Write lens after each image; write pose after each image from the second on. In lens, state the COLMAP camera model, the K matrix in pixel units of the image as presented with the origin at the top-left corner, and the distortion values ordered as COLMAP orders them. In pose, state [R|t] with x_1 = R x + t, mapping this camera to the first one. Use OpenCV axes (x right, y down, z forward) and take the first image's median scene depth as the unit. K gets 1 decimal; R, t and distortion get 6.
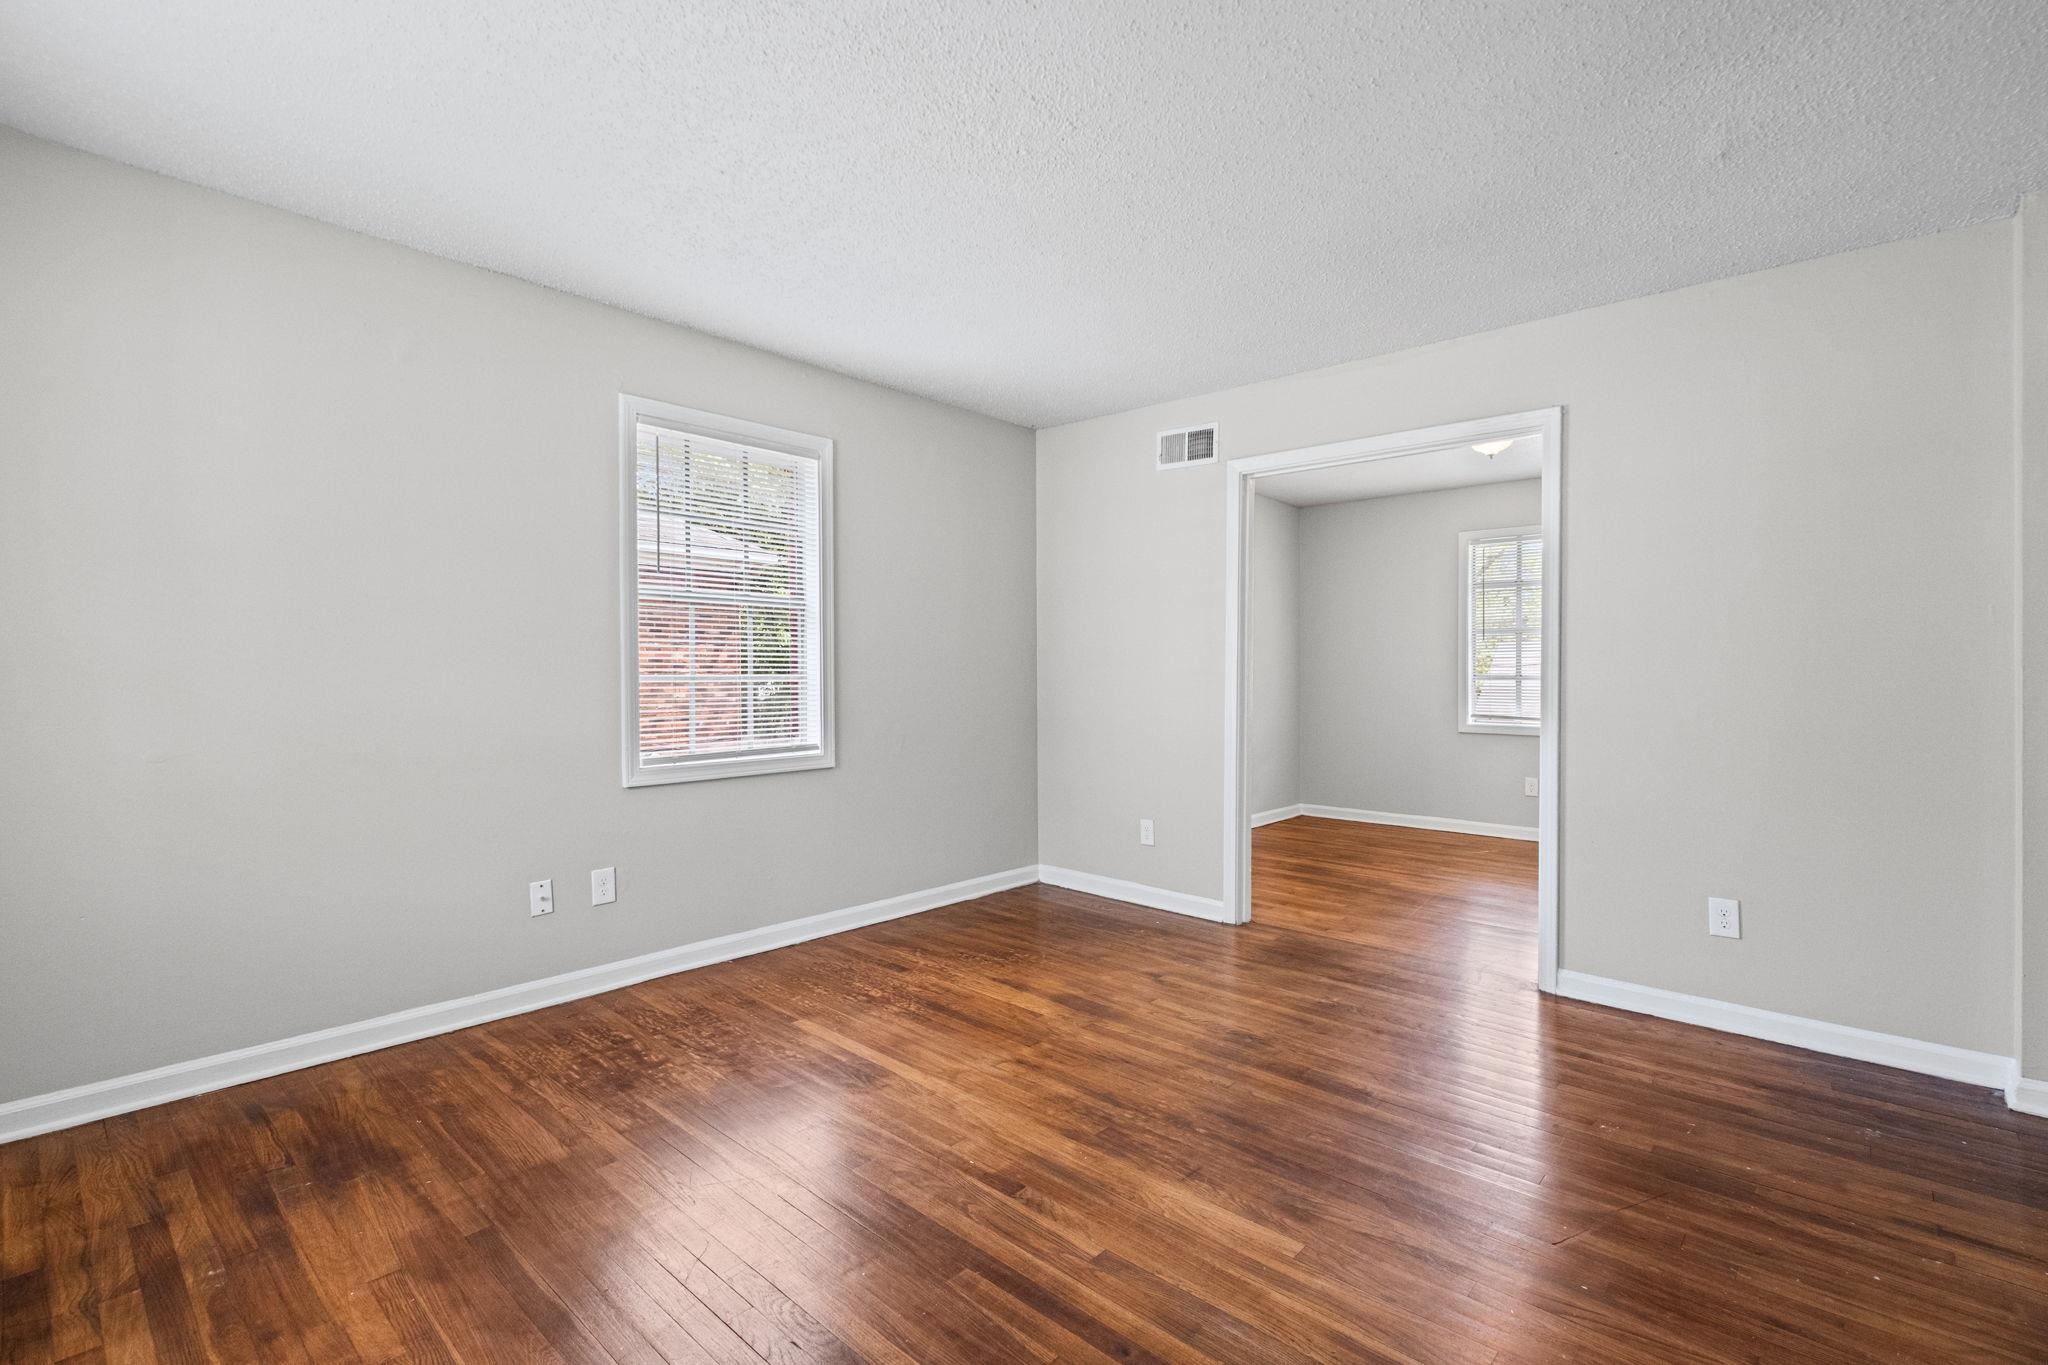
lens RADIAL K [[930.3, 0, 1024.0], [0, 930.3, 682.5], [0, 0, 1]] dist [0.000970, -0.005880]
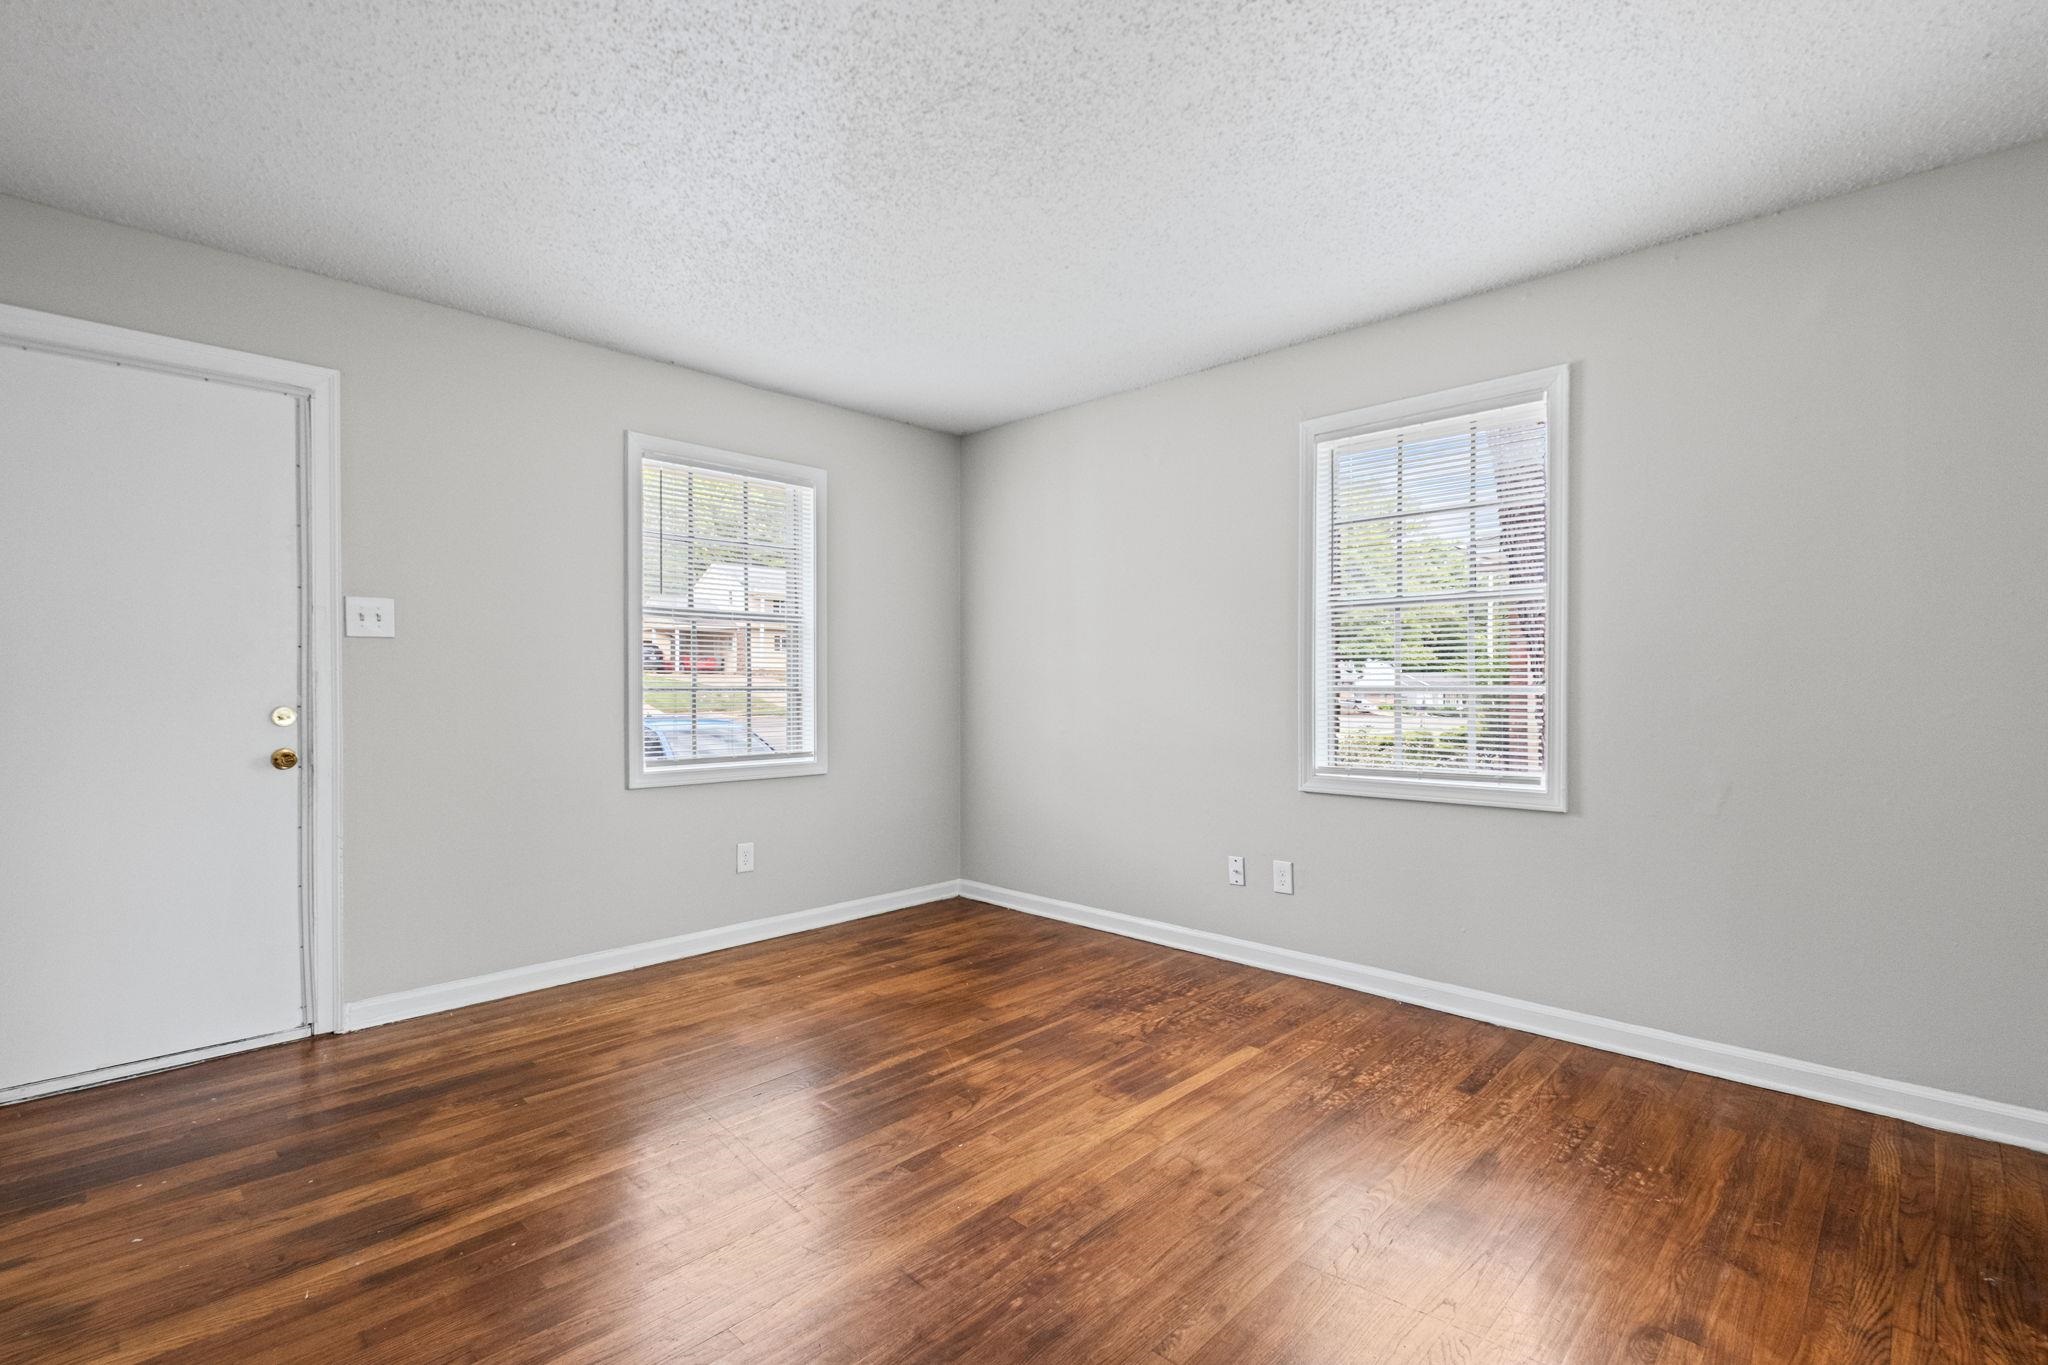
lens RADIAL K [[924.4, 0, 1023.1], [0, 924.4, 705.3], [0, 0, 1]] dist [0.000836, -0.000402]
pose [[-0.031943, 0.023382, -0.999216, 0.734983], [-0.012352, 0.999641, 0.023787, -0.007280], [0.999413, 0.013102, -0.031643, 0.823441]]
